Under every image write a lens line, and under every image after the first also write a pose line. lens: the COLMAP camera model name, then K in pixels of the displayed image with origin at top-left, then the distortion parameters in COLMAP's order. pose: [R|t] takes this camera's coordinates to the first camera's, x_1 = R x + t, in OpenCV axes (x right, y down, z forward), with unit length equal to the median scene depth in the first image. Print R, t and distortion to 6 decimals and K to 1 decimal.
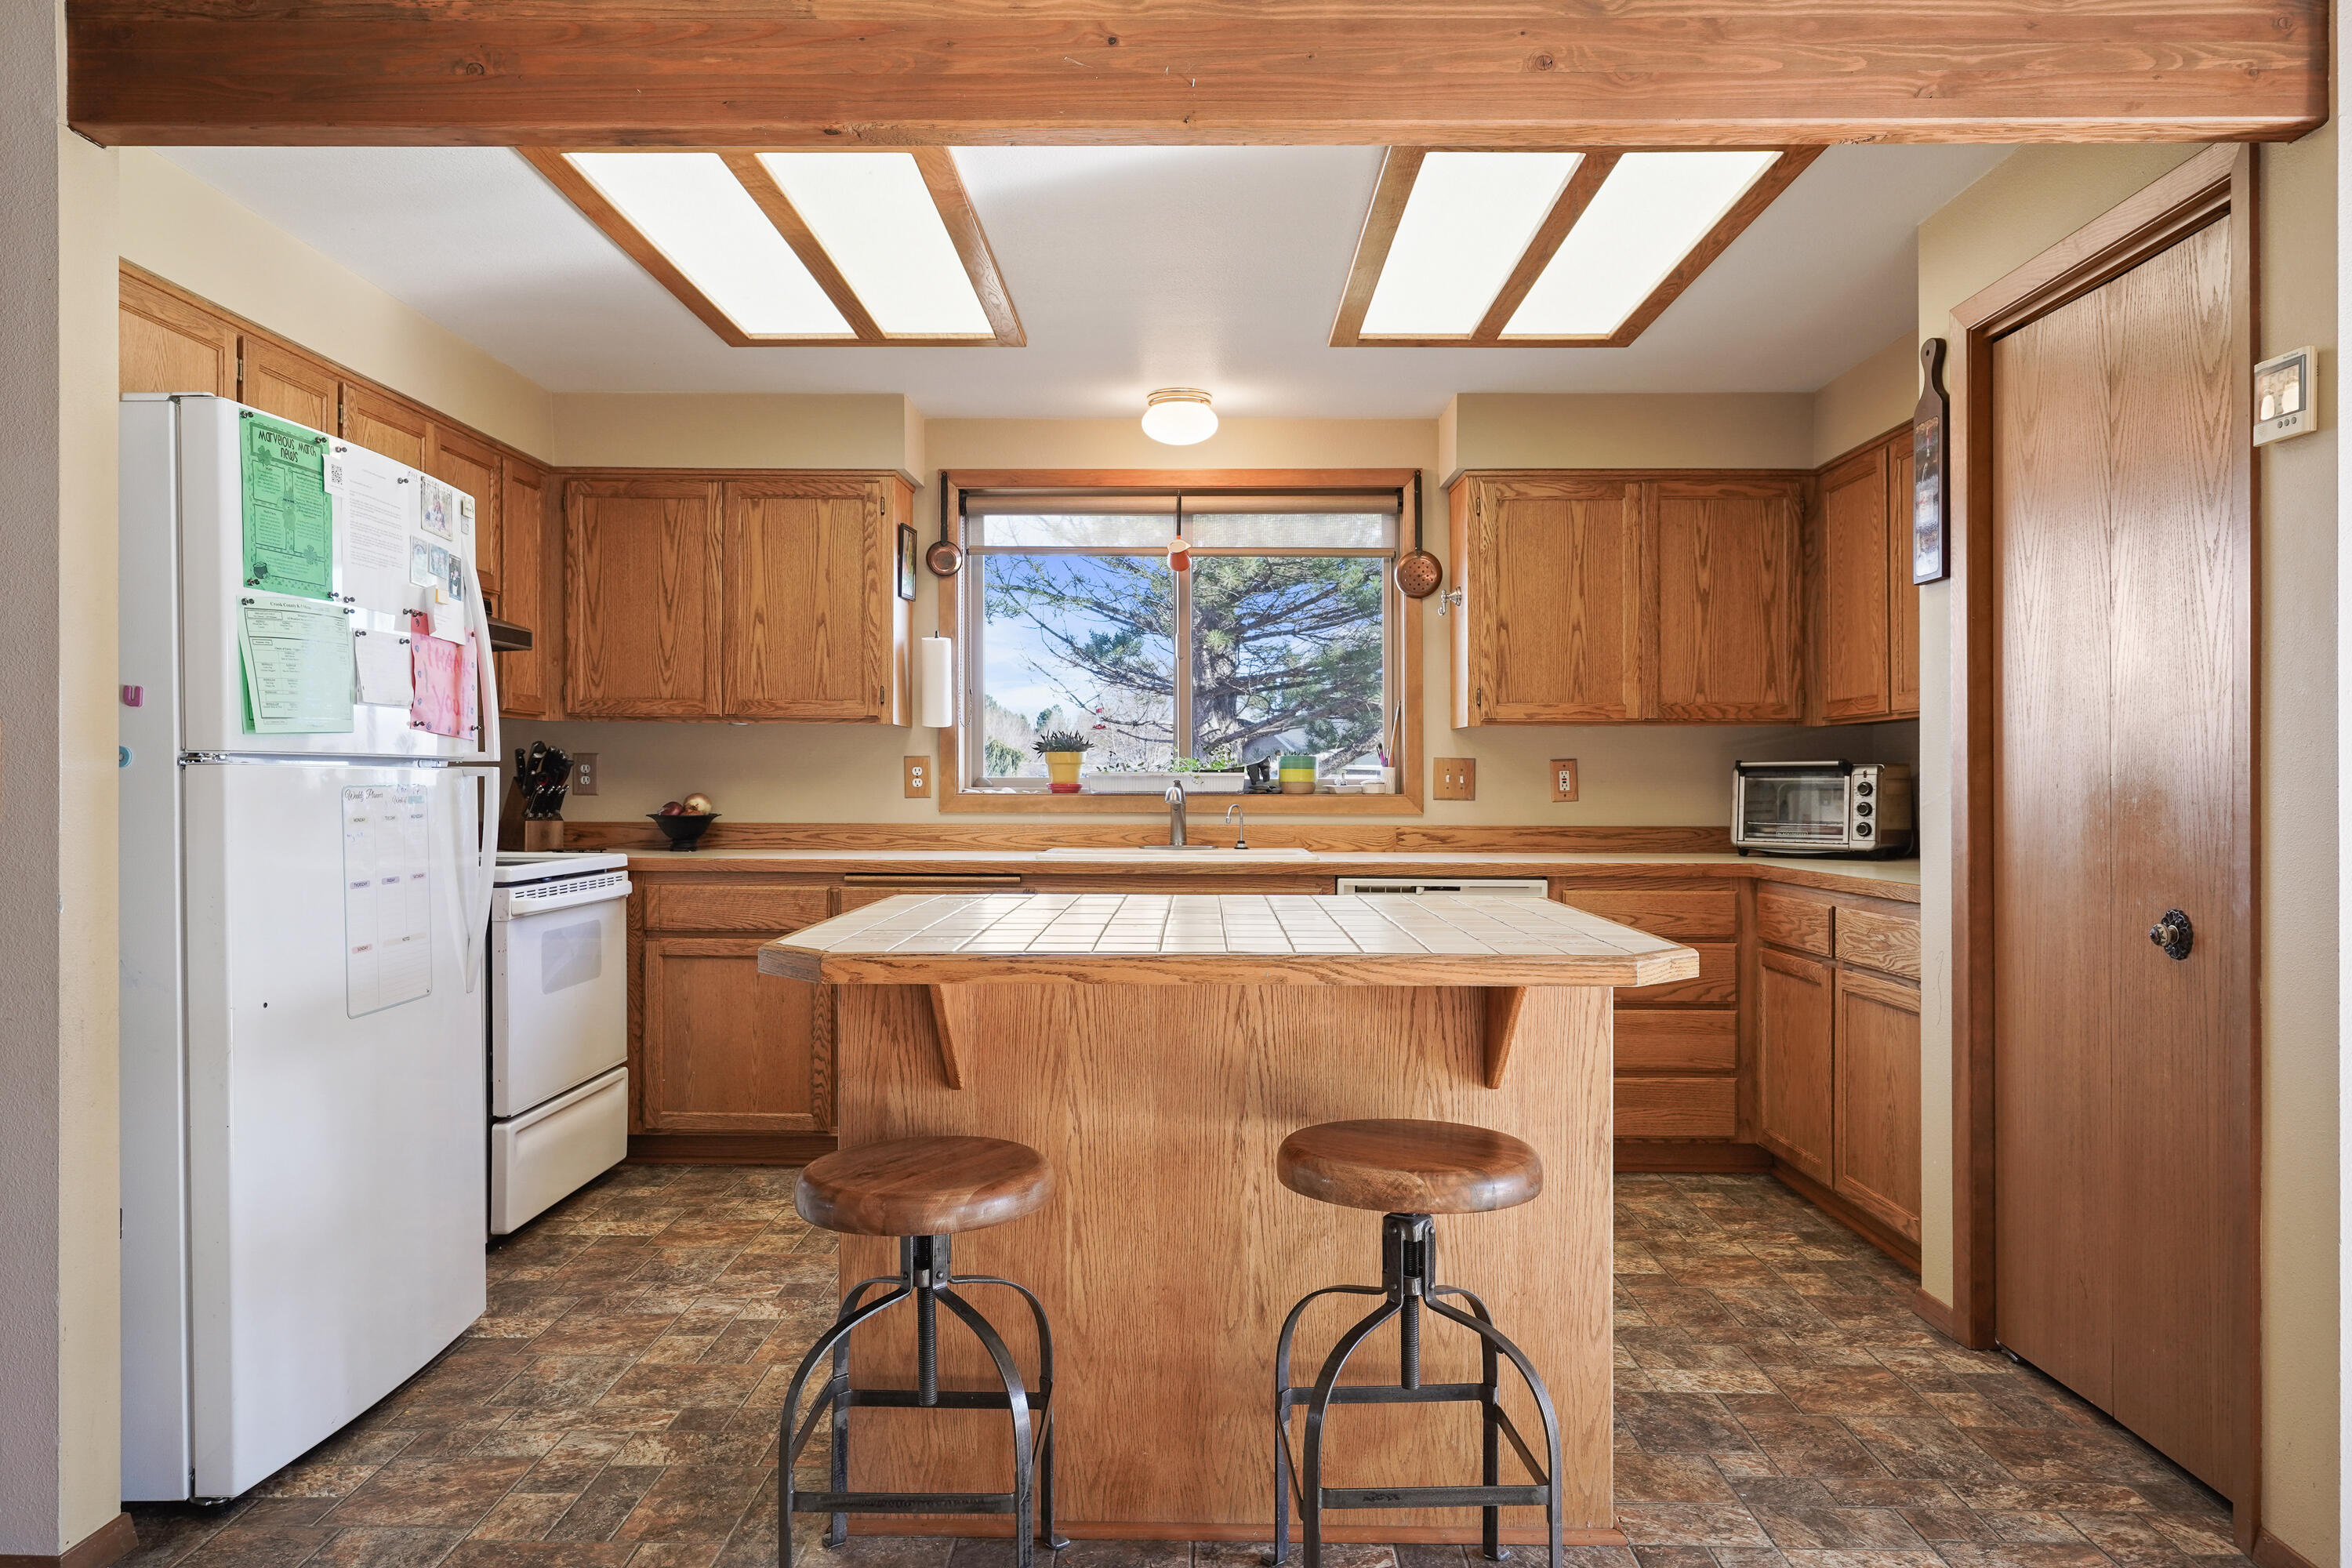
lens RADIAL K [[1486.8, 0, 1176.0], [0, 1486.8, 784.0], [0, 0, 1]] dist [0.003481, -0.000495]
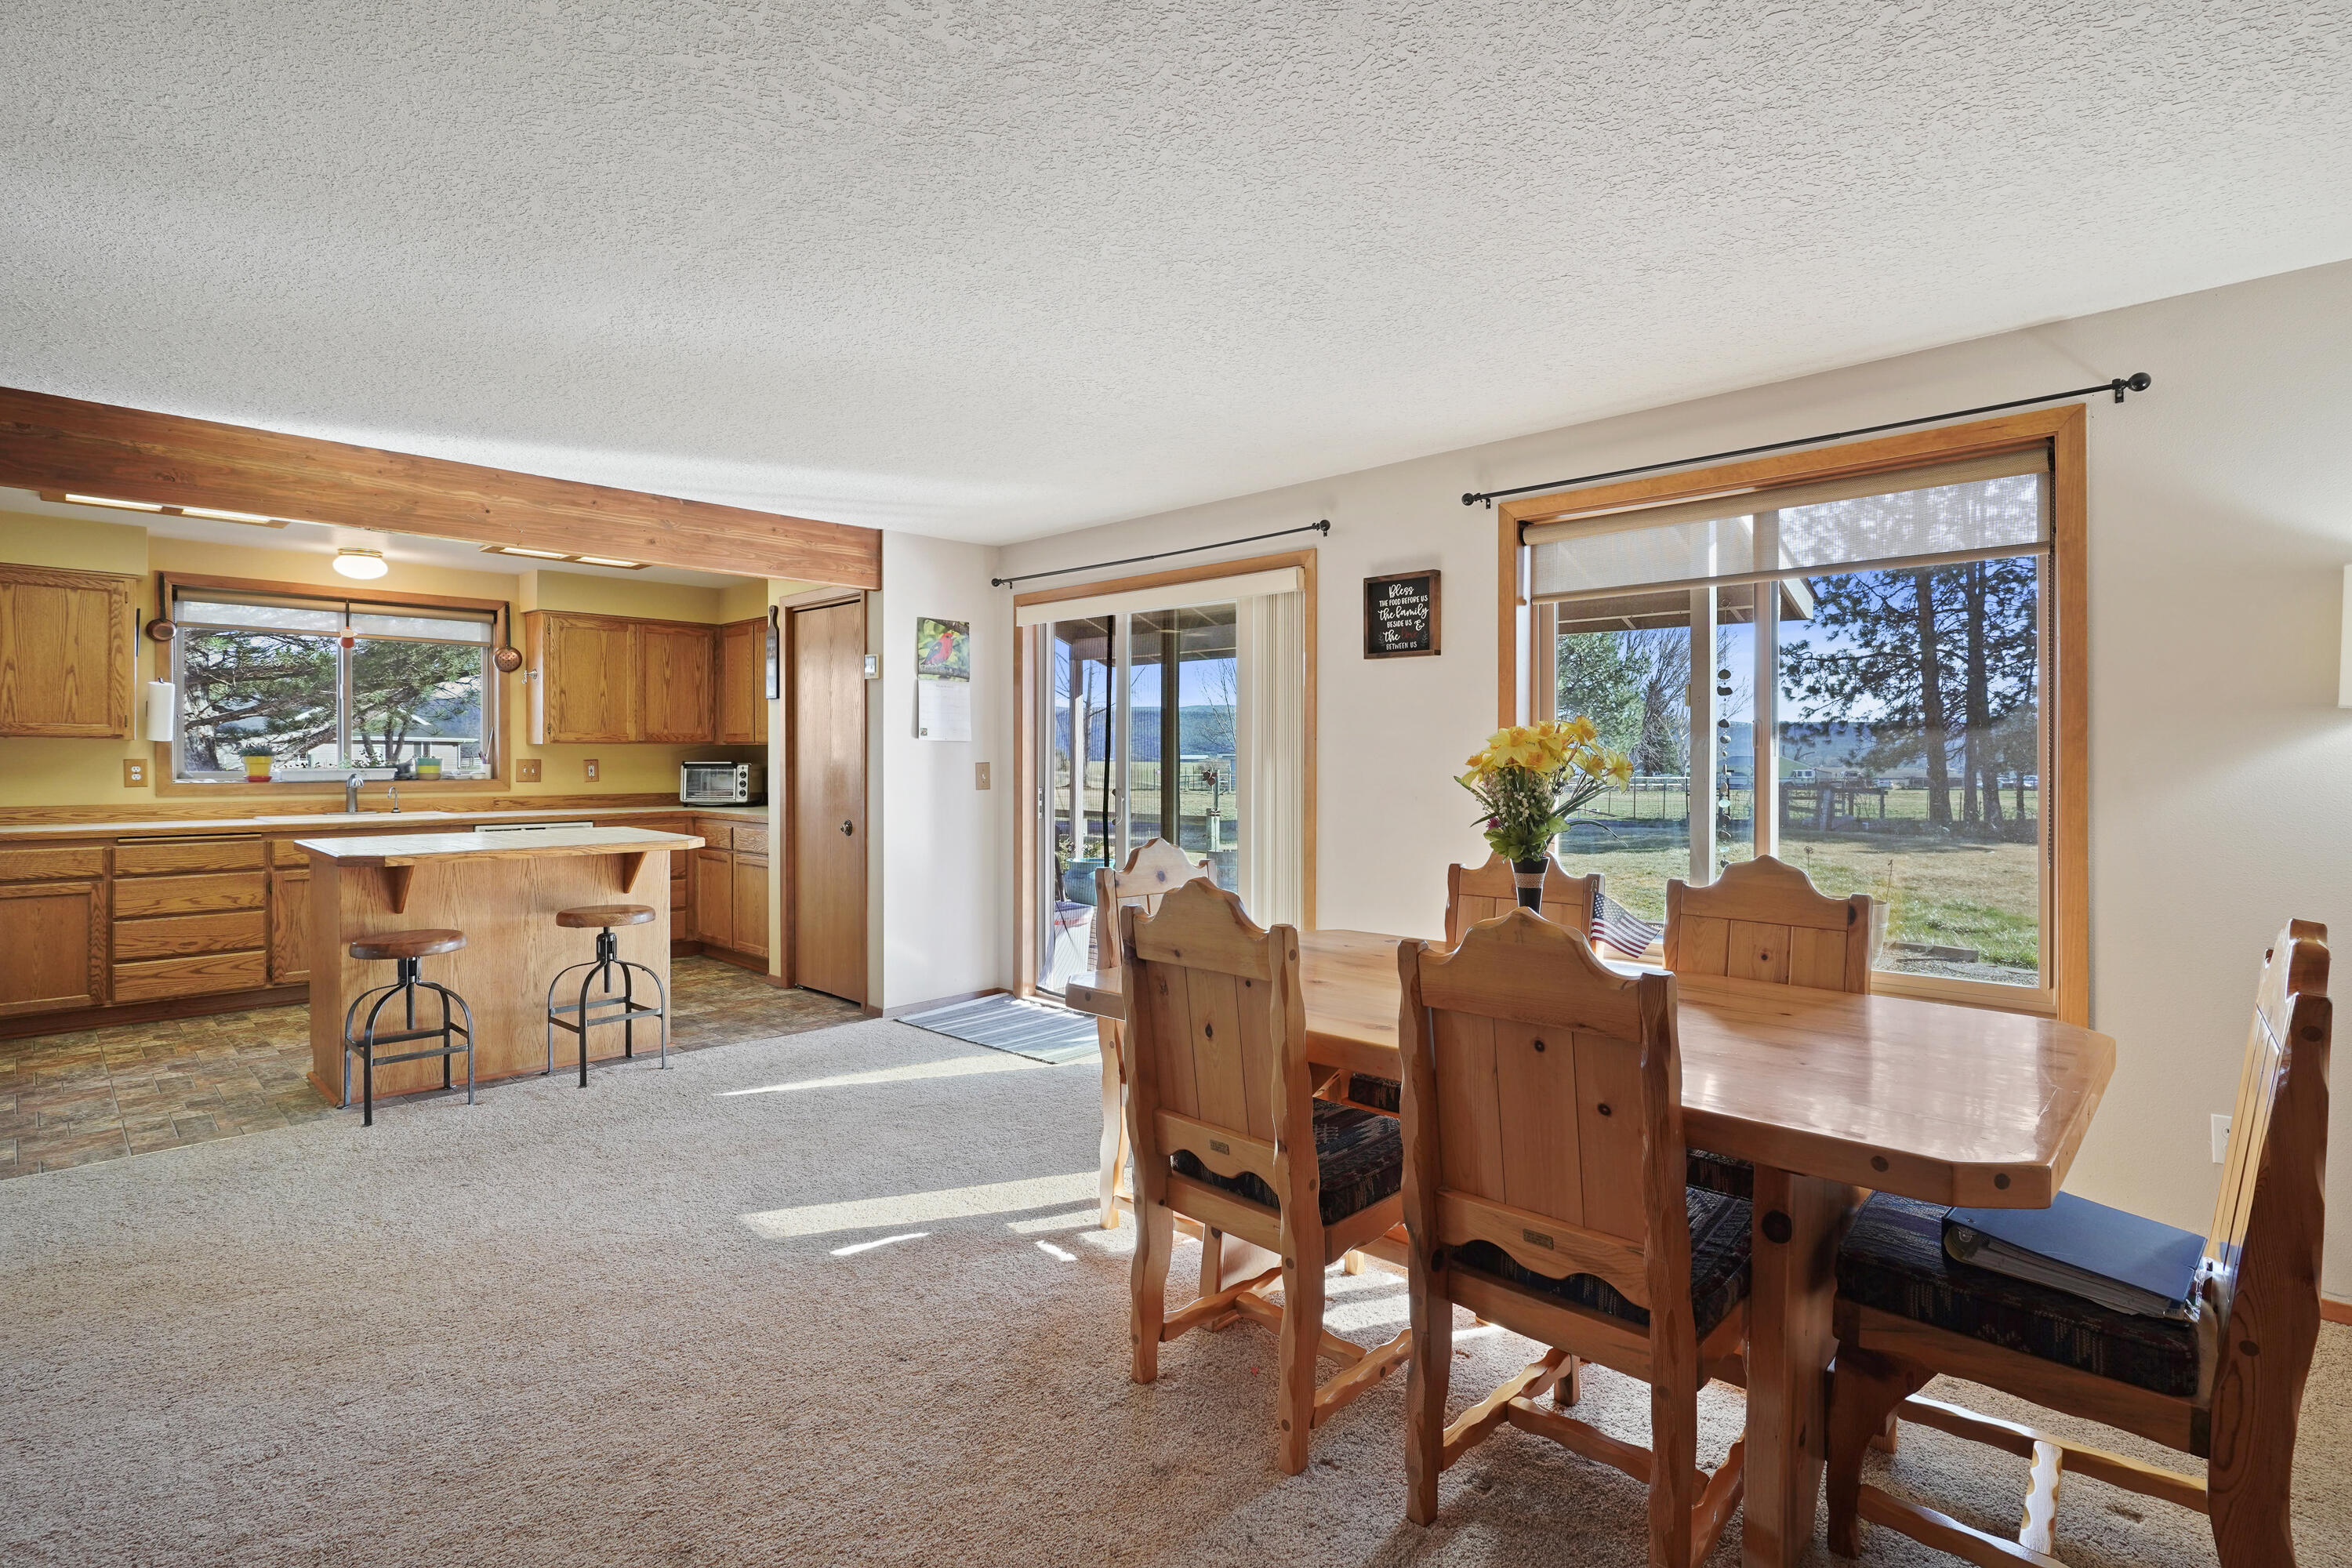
lens RADIAL K [[1132.7, 0, 1170.1], [0, 1132.7, 757.4], [0, 0, 1]] dist [-0.003898, 0.001262]
pose [[0.686907, -0.002897, 0.726739, -0.308767], [-0.002051, 0.999980, 0.005926, -0.031936], [-0.726742, -0.005561, 0.686888, -0.588172]]
